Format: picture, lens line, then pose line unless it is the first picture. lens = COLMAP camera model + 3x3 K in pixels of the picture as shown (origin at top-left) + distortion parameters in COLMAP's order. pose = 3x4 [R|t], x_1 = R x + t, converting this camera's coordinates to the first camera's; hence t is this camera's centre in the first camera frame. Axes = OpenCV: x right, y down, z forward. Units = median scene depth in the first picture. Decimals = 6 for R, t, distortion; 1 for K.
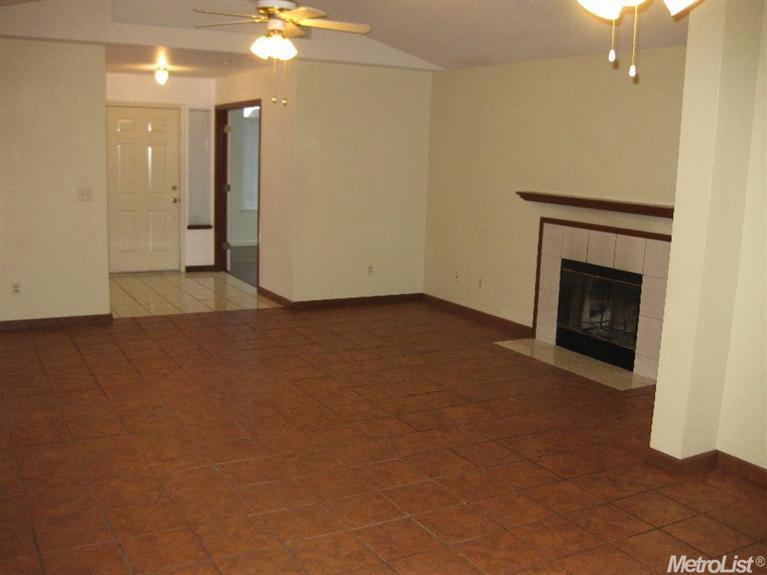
lens RADIAL K [[789.2, 0, 389.2], [0, 789.2, 289.3], [0, 0, 1]] dist [-0.186943, 0.161795]
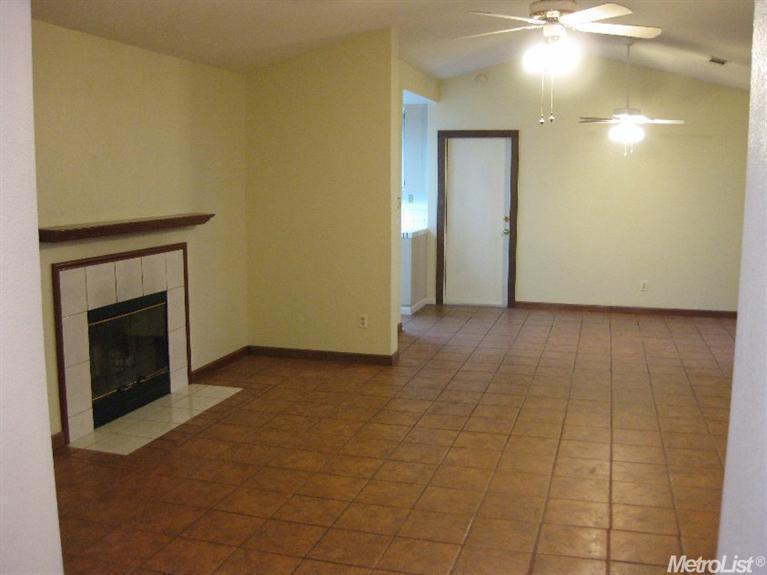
lens RADIAL K [[789.2, 0, 389.2], [0, 789.2, 289.3], [0, 0, 1]] dist [-0.186943, 0.161795]
pose [[-0.705702, -0.140090, 0.694521, -0.525918], [0.091577, 0.953999, 0.285481, -0.266415], [-0.702566, 0.265067, -0.660410, 1.430201]]
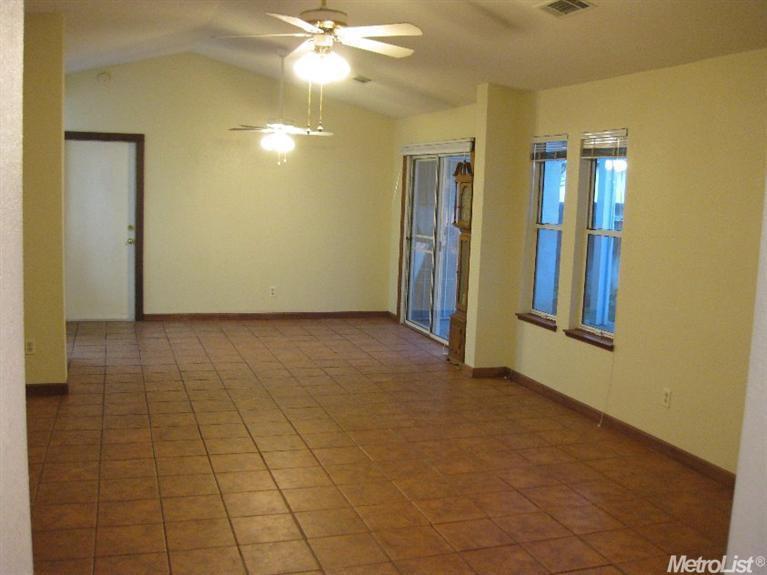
lens RADIAL K [[789.2, 0, 389.2], [0, 789.2, 289.3], [0, 0, 1]] dist [-0.186943, 0.161795]
pose [[-0.981774, -0.094994, 0.164607, -0.310581], [-0.043326, 0.955185, 0.292823, -0.270076], [-0.185047, 0.280354, -0.941891, 1.515100]]
